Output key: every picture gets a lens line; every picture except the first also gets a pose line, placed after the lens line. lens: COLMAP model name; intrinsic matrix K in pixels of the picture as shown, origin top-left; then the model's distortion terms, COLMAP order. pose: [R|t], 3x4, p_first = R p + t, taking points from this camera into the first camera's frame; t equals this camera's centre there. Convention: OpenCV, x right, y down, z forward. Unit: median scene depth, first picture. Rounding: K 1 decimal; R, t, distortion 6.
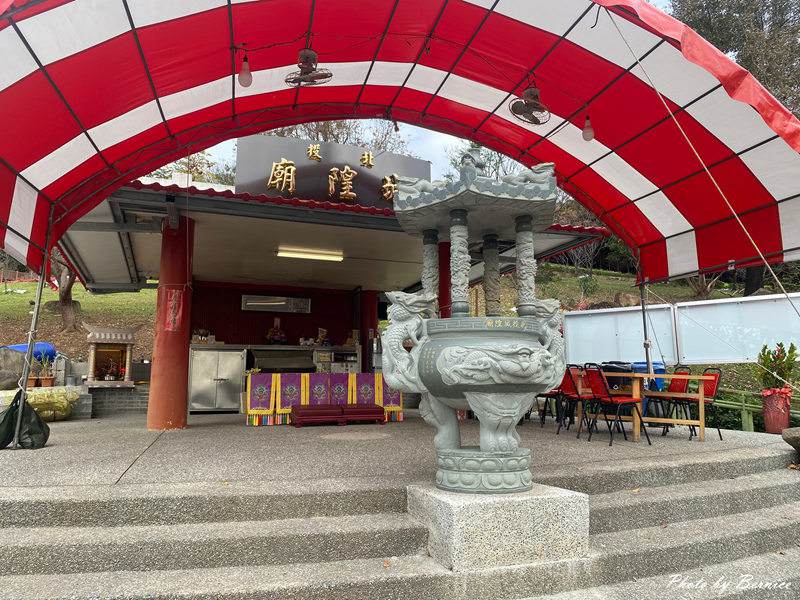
lens RADIAL K [[619.6, 0, 399.4], [0, 619.6, 285.6], [0, 0, 1]] dist [0.007139, 0.000172]
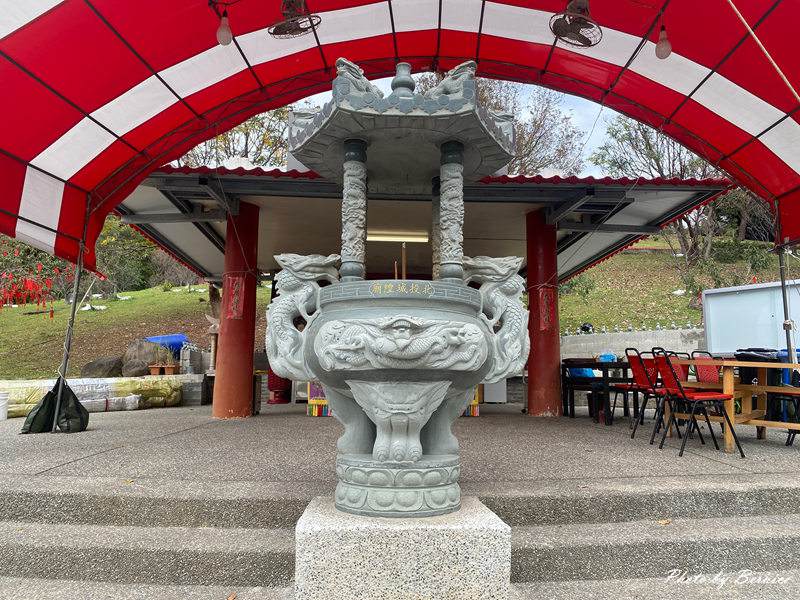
lens RADIAL K [[618.1, 0, 400.0], [0, 618.1, 300.0], [0, 0, 1]] dist [0.009369, 0.004673]
pose [[0.955573, -0.027559, -0.293463, 0.215540], [0.037705, 0.998869, 0.028969, 0.030135], [0.292333, -0.038747, 0.955531, 0.167169]]
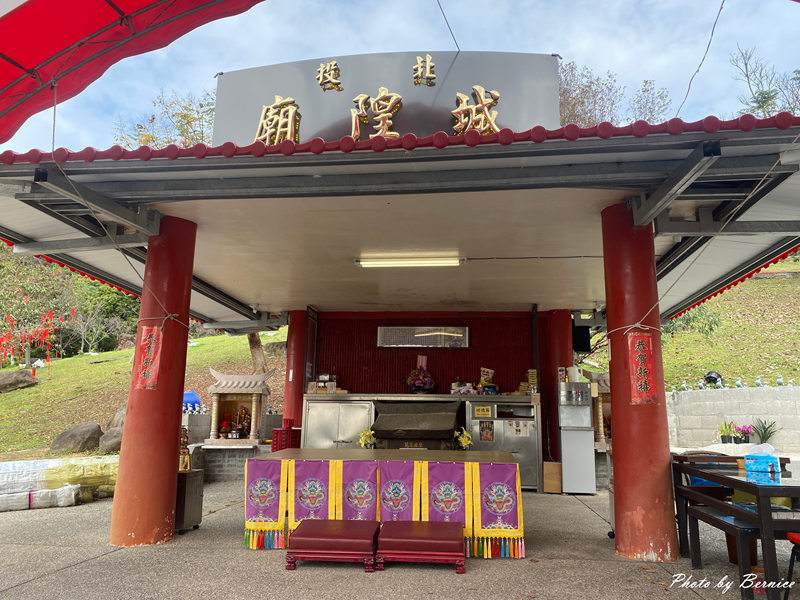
lens RADIAL K [[608.3, 0, 400.0], [0, 608.3, 300.0], [0, 0, 1]] dist [0.000505, 0.001788]
pose [[0.888675, -0.075028, -0.452358, 0.209498], [0.063462, 0.997153, -0.040715, 0.026898], [0.454125, 0.007475, 0.890907, 0.670275]]
